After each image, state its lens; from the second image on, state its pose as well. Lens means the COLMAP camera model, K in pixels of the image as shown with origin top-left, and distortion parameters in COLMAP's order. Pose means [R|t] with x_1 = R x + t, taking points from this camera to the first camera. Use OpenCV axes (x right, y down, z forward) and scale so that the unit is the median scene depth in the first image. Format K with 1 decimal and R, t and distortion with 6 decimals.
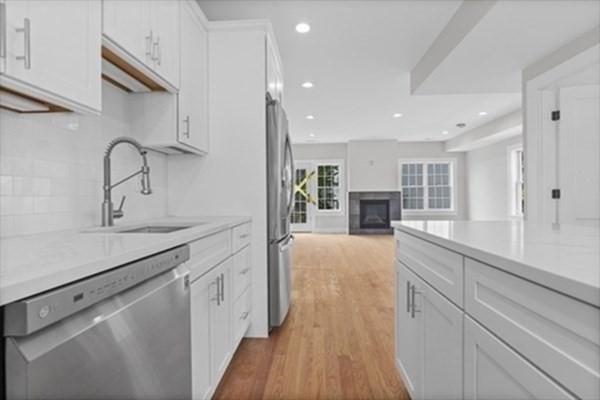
lens RADIAL K [[282.9, 0, 300.2], [0, 282.9, 195.8], [0, 0, 1]] dist [-0.016335, -0.000220]
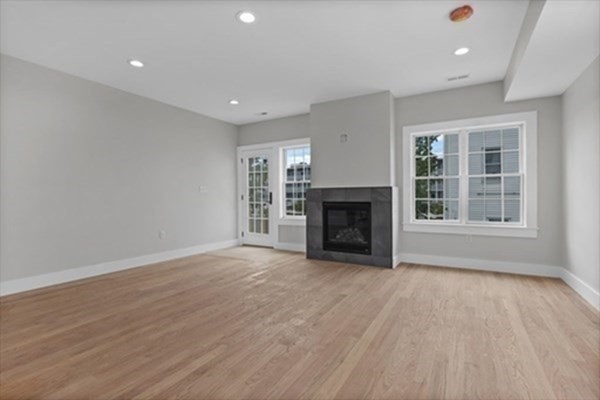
lens RADIAL K [[282.9, 0, 300.2], [0, 282.9, 195.8], [0, 0, 1]] dist [-0.016335, -0.000220]
pose [[0.890119, 0.001419, -0.455725, 0.583329], [-0.000240, 0.999996, 0.002645, -0.000195], [0.455727, -0.002245, 0.890117, 0.585949]]
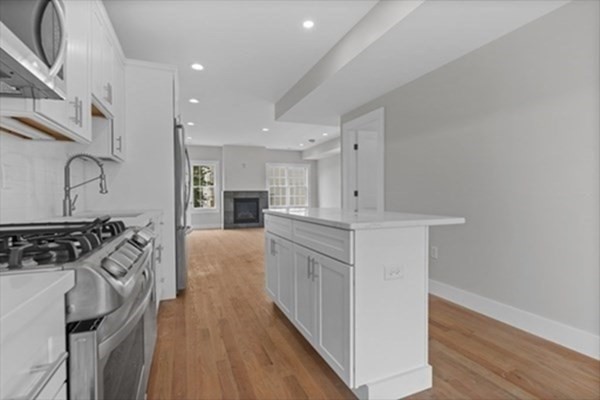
lens RADIAL K [[282.9, 0, 300.2], [0, 282.9, 195.8], [0, 0, 1]] dist [-0.016335, -0.000220]
pose [[0.898541, -0.002283, 0.438883, -0.059827], [0.000315, 0.999990, 0.004557, 0.000122], [-0.438889, -0.003957, 0.898532, -0.170495]]
